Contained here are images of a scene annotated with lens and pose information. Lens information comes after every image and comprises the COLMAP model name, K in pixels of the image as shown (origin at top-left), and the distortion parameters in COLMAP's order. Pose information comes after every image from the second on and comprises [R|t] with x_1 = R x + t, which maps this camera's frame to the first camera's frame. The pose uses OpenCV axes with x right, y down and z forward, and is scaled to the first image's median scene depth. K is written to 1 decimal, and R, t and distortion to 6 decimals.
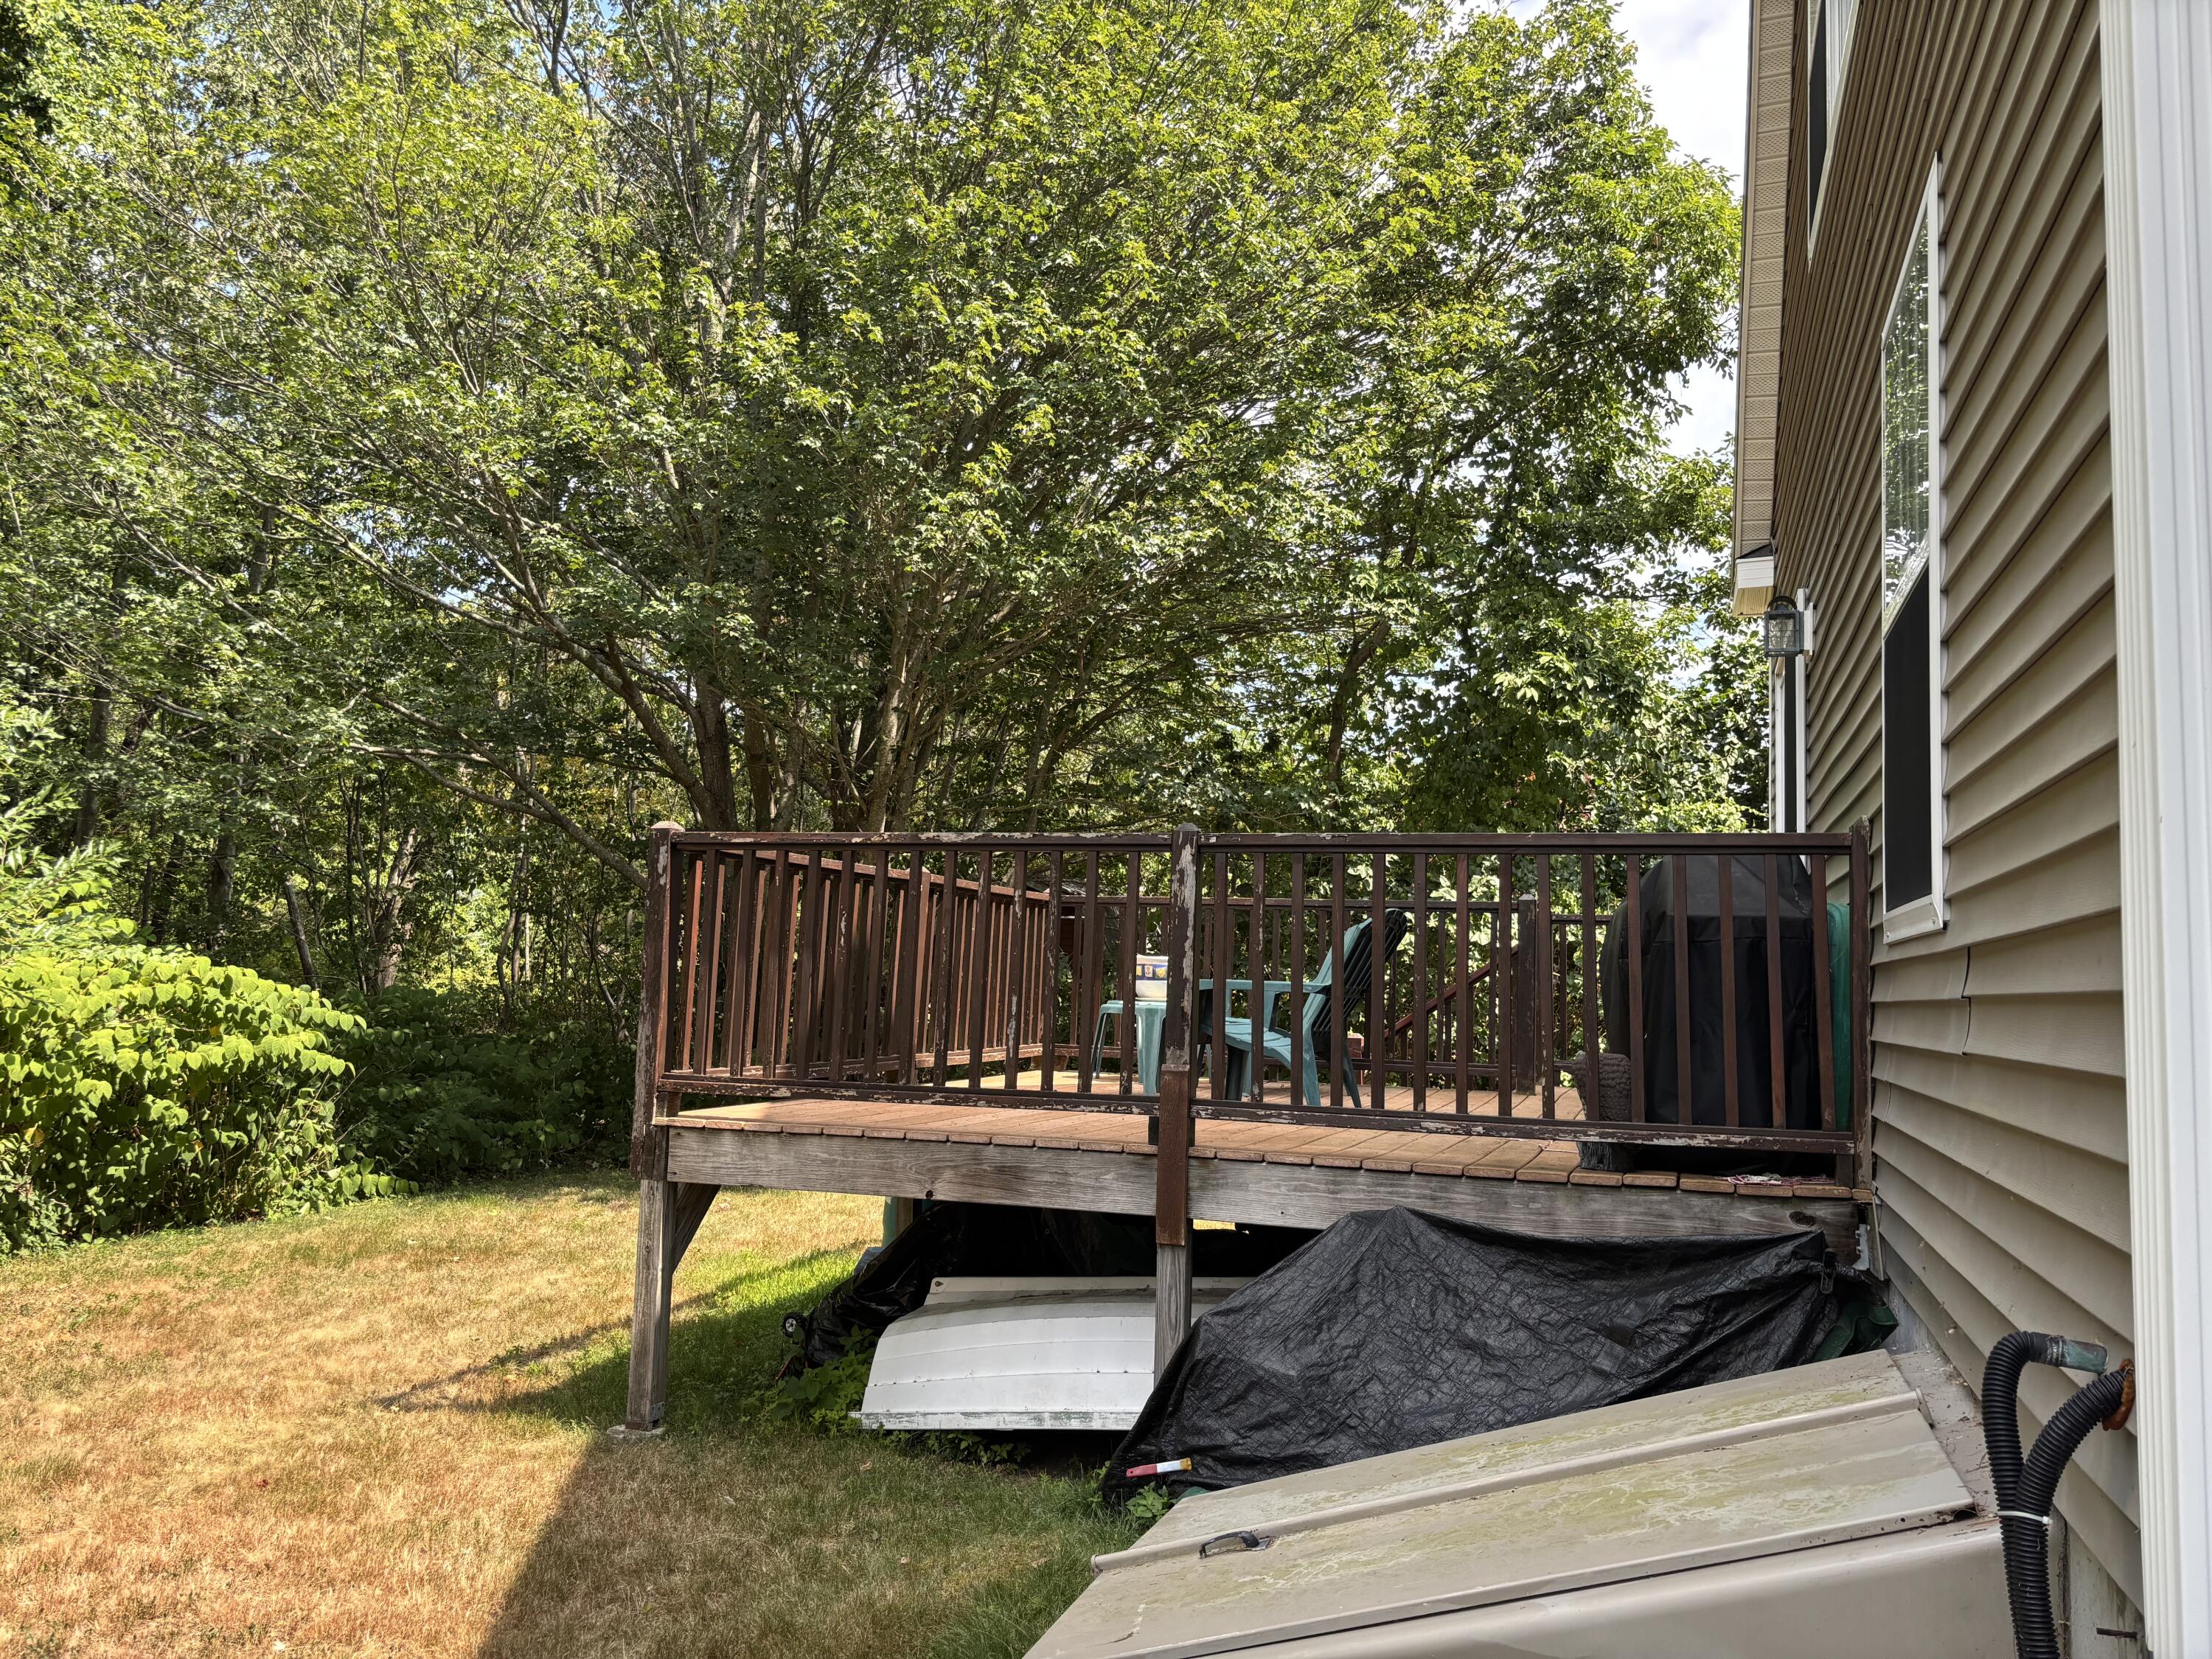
lens RADIAL K [[1651.3, 0, 1106.0], [0, 1651.3, 829.5], [0, 0, 1]] dist [0.091717, -0.123290]
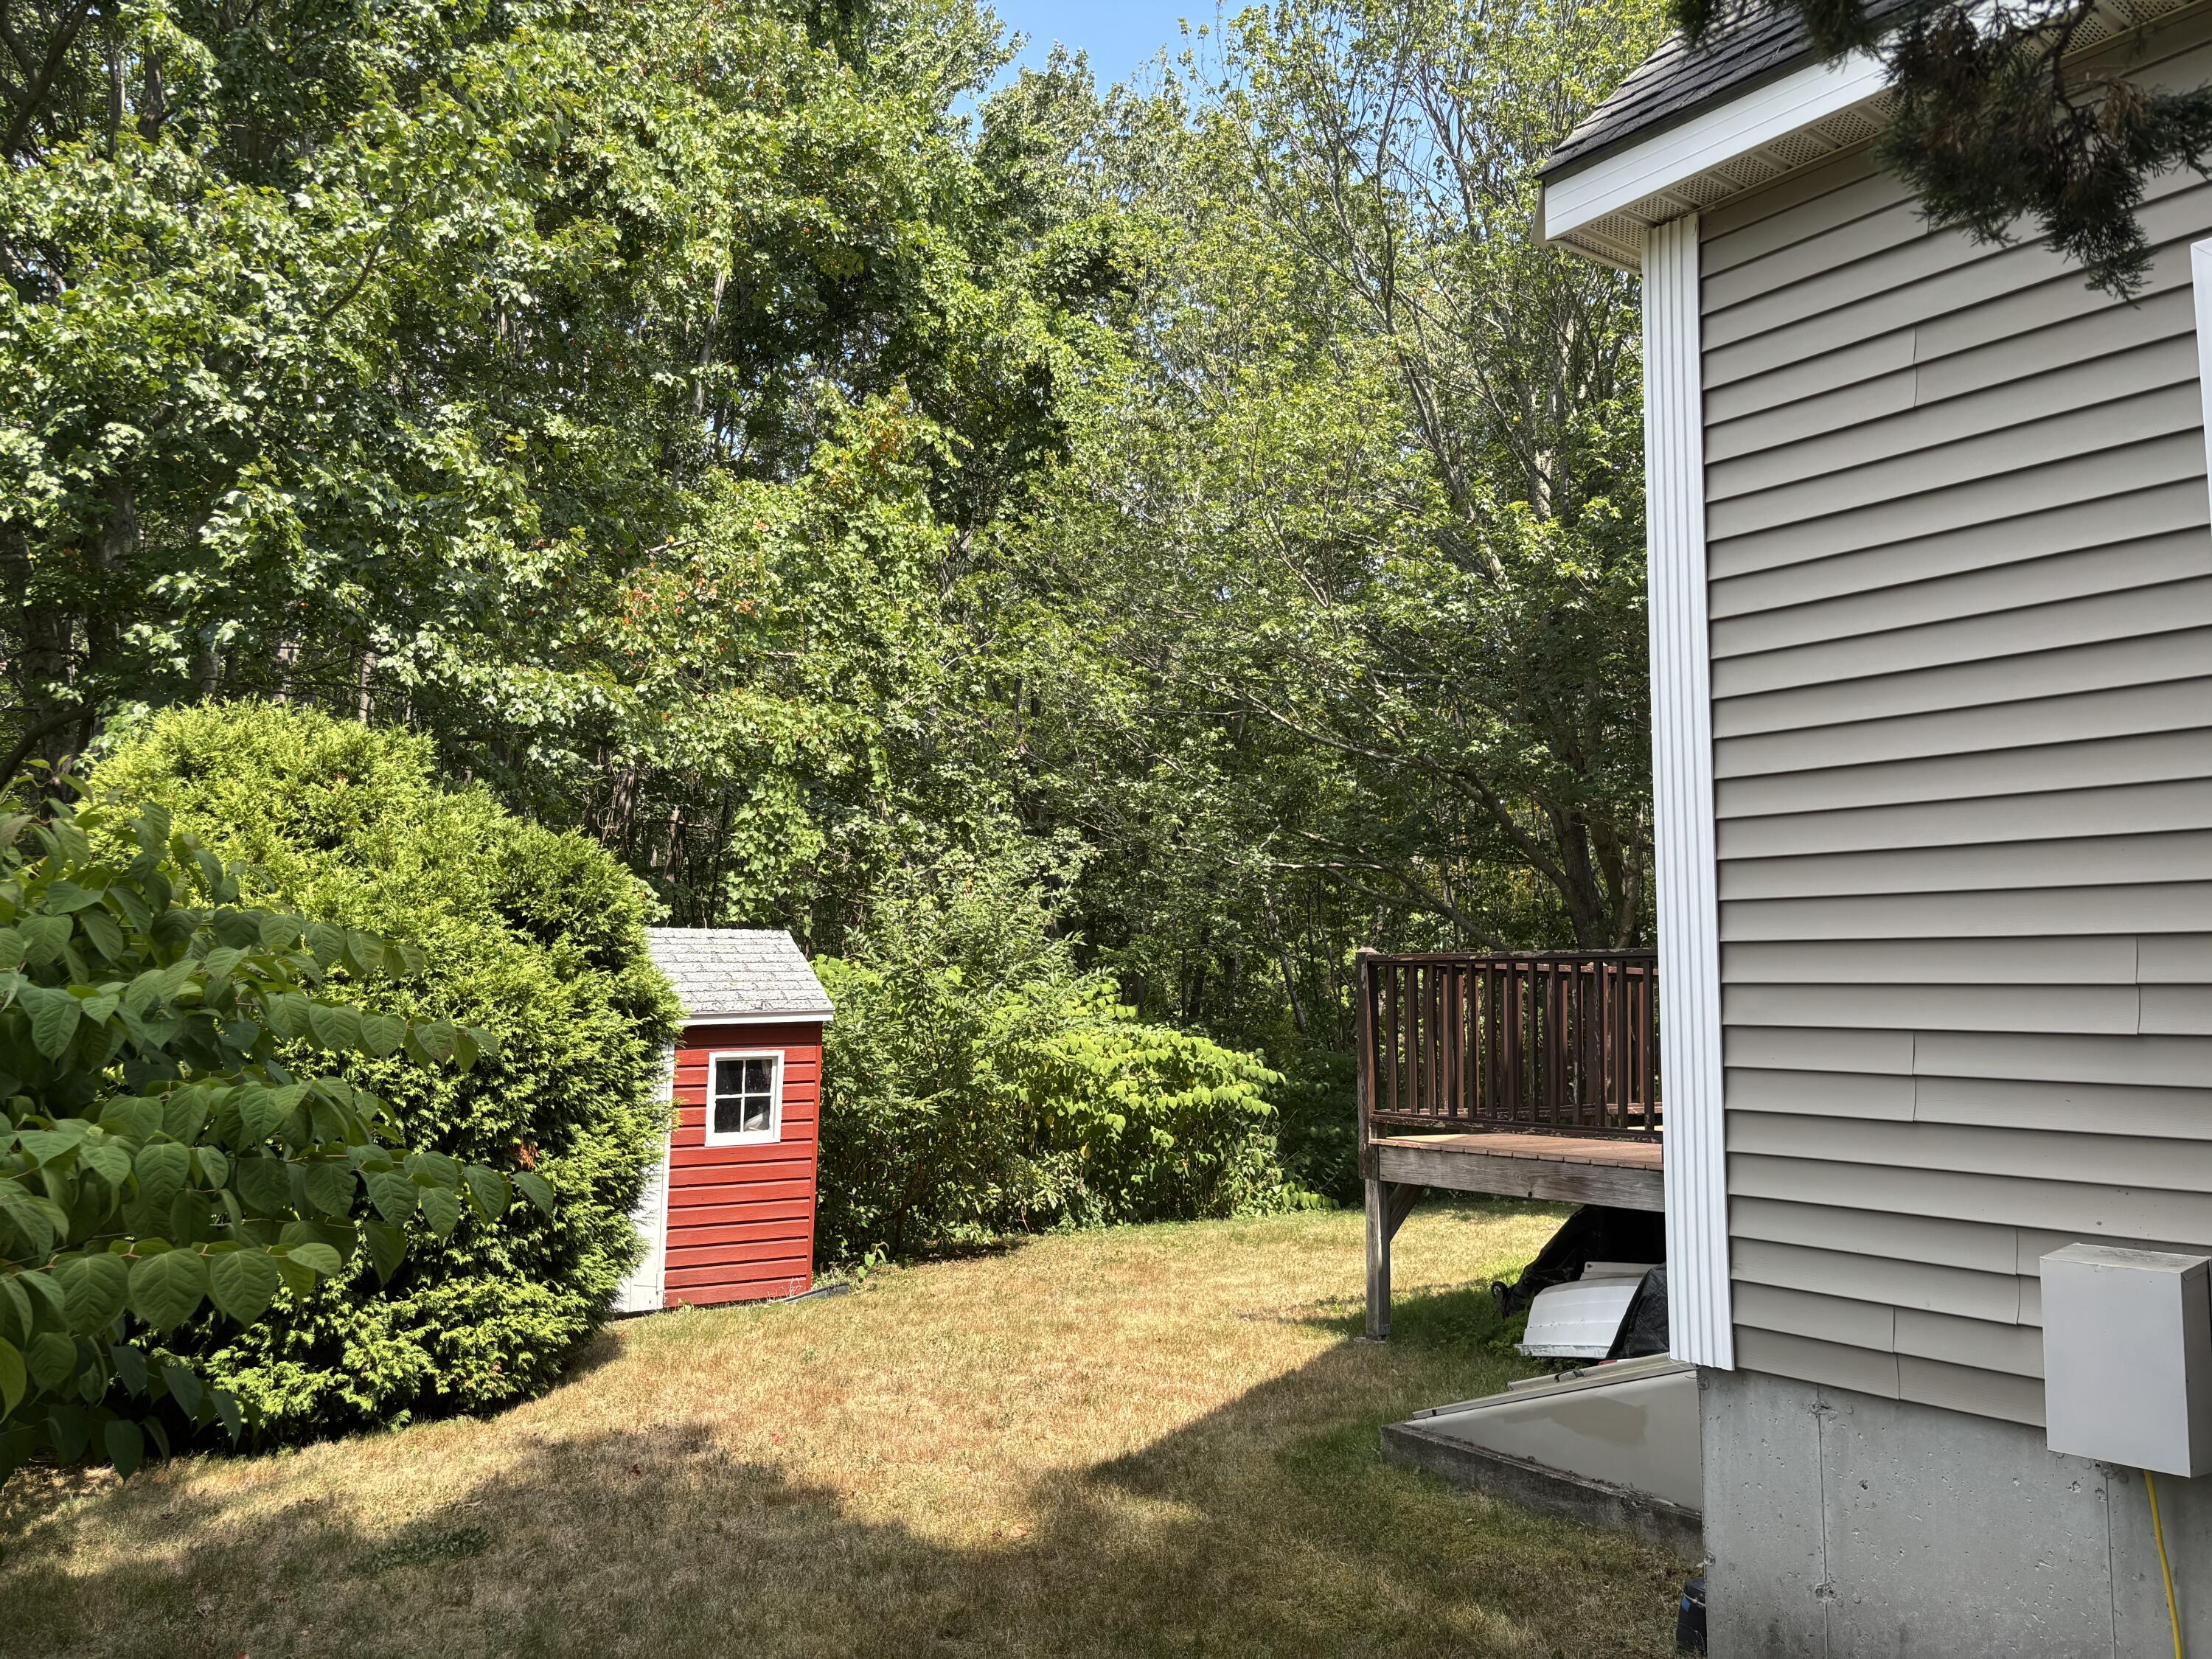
lens RADIAL K [[1651.3, 0, 1106.0], [0, 1651.3, 829.5], [0, 0, 1]] dist [0.091717, -0.123290]
pose [[0.832394, -0.079105, -0.548509, 0.211064], [0.059743, 0.996801, -0.053093, -0.025327], [0.550954, 0.011425, 0.834457, -0.230411]]
